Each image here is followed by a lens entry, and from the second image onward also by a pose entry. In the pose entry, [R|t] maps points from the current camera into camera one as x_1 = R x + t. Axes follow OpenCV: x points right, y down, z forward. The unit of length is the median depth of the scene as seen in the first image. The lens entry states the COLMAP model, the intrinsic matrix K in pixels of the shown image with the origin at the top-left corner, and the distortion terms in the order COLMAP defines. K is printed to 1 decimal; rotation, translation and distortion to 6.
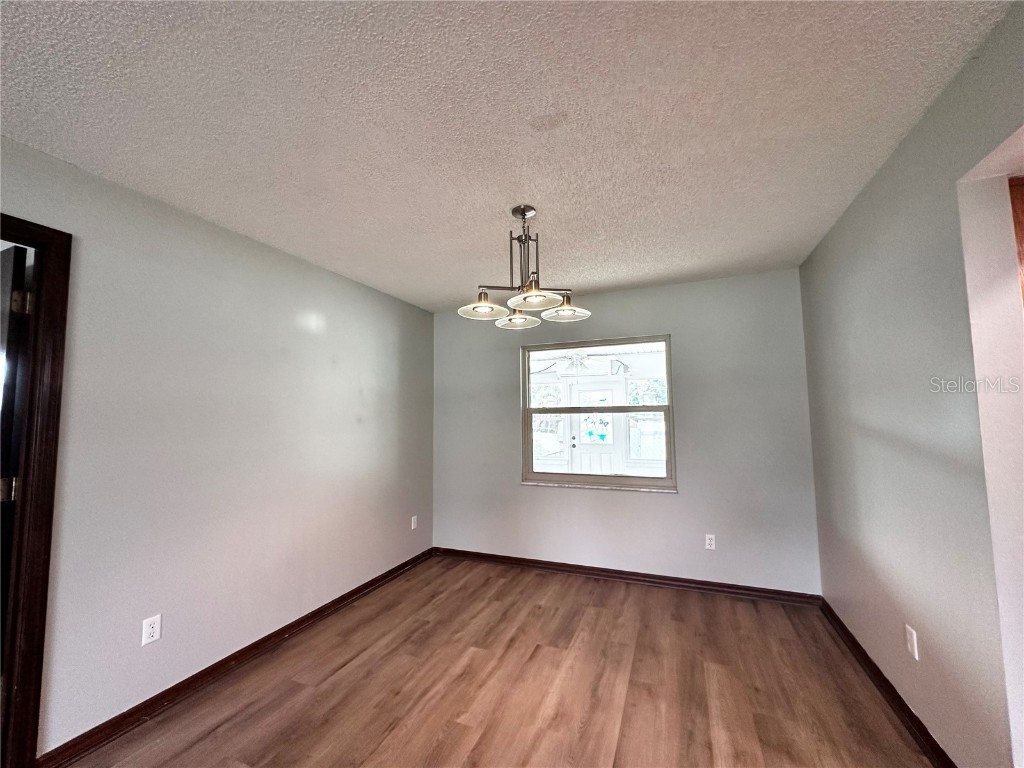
lens RADIAL K [[409.0, 0, 512.0], [0, 409.0, 384.0], [0, 0, 1]] dist [-0.000894, 0.000439]
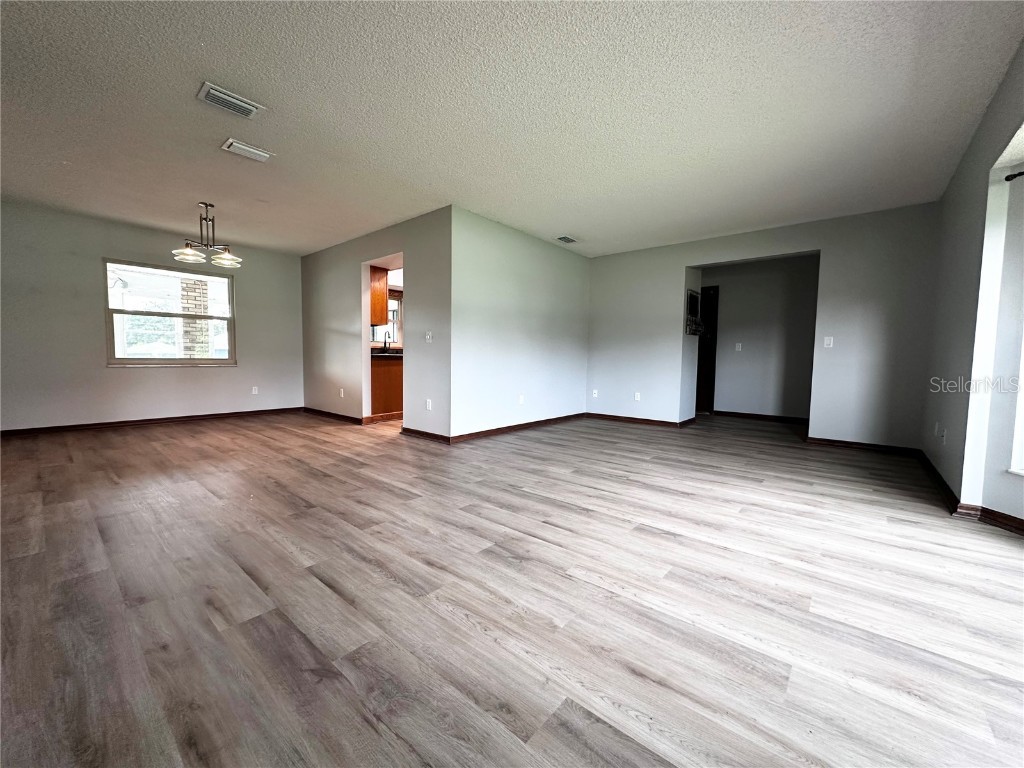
lens RADIAL K [[409.0, 0, 512.0], [0, 409.0, 384.0], [0, 0, 1]] dist [-0.000894, 0.000439]
pose [[0.312655, -0.045517, 0.948775, -0.875158], [-0.093775, 0.992492, 0.078517, 0.083538], [-0.945226, -0.113520, 0.306040, -0.663237]]
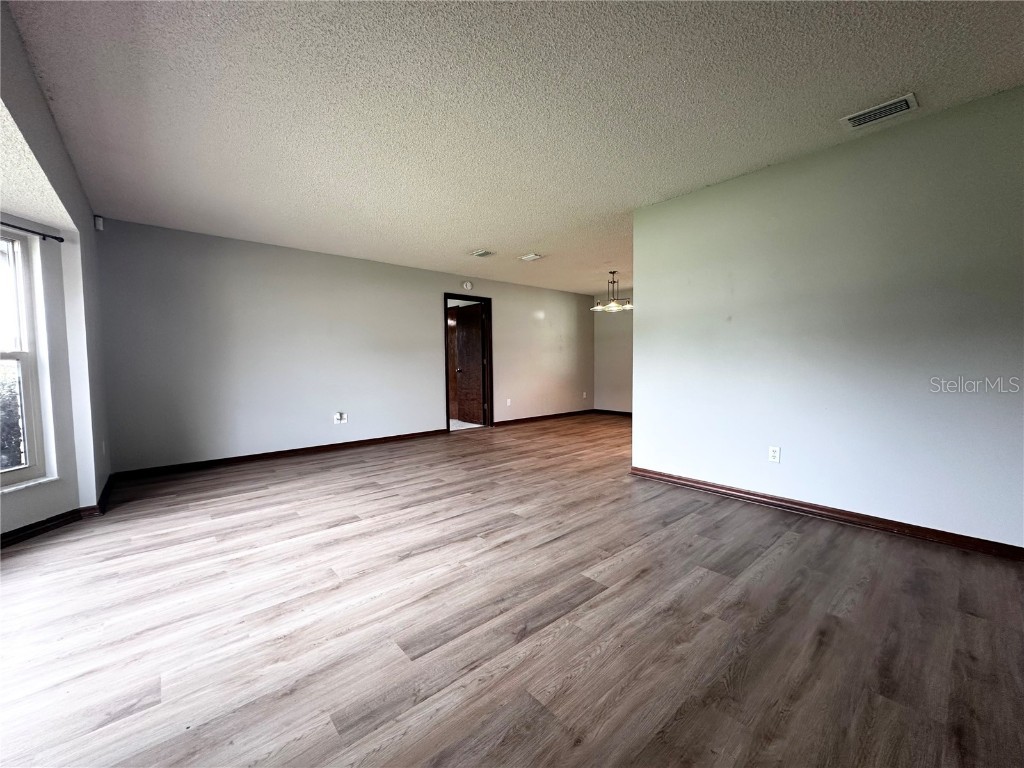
lens RADIAL K [[409.0, 0, 512.0], [0, 409.0, 384.0], [0, 0, 1]] dist [-0.000894, 0.000439]
pose [[0.891427, 0.025301, -0.452458, 0.450915], [0.036804, 0.991100, 0.127931, -0.021751], [0.451668, -0.130694, 0.882562, -1.238396]]
